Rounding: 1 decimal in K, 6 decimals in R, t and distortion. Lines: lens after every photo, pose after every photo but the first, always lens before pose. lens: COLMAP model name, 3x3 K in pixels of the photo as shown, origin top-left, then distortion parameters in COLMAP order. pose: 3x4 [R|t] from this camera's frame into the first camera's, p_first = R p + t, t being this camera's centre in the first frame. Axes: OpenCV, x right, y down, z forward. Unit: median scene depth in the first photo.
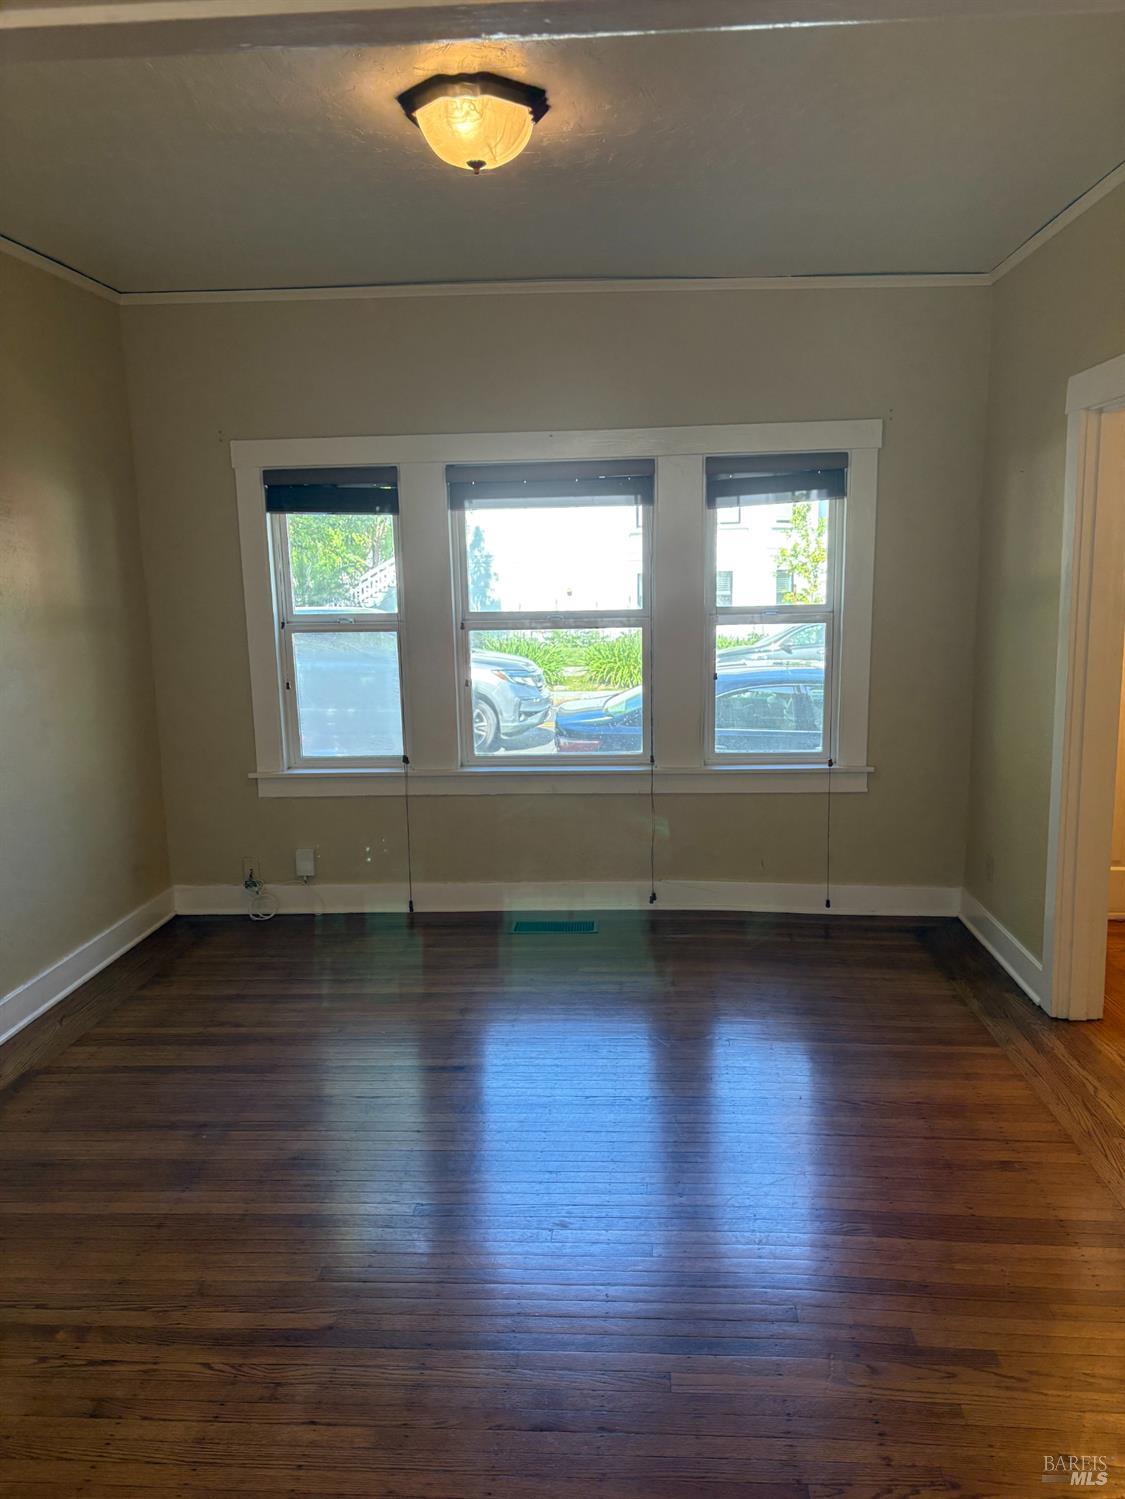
lens RADIAL K [[1117.2, 0, 562.5], [0, 1117.2, 749.5], [0, 0, 1]] dist [0.164513, -0.287944]
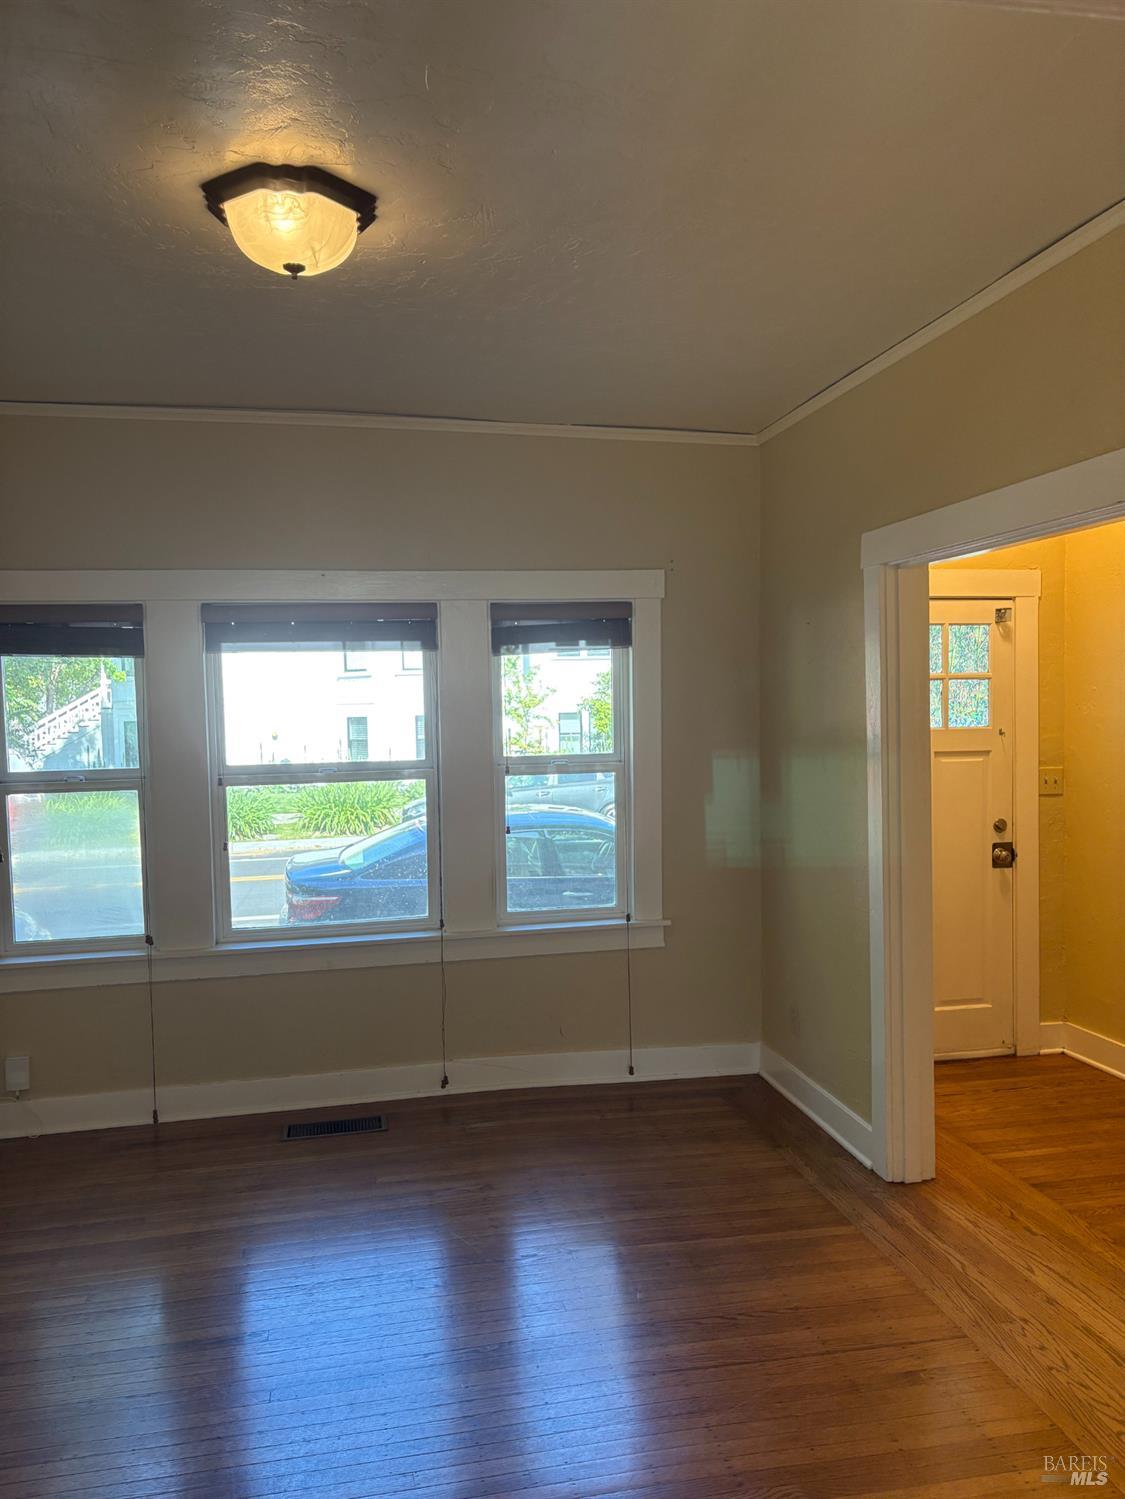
lens RADIAL K [[1125.9, 0, 558.0], [0, 1125.9, 762.0], [0, 0, 1]] dist [0.084645, -0.108804]
pose [[0.967431, -0.014143, 0.252738, -0.059854], [0.043166, 0.993031, -0.109664, -0.017593], [-0.249425, 0.117002, 0.961300, 0.084556]]
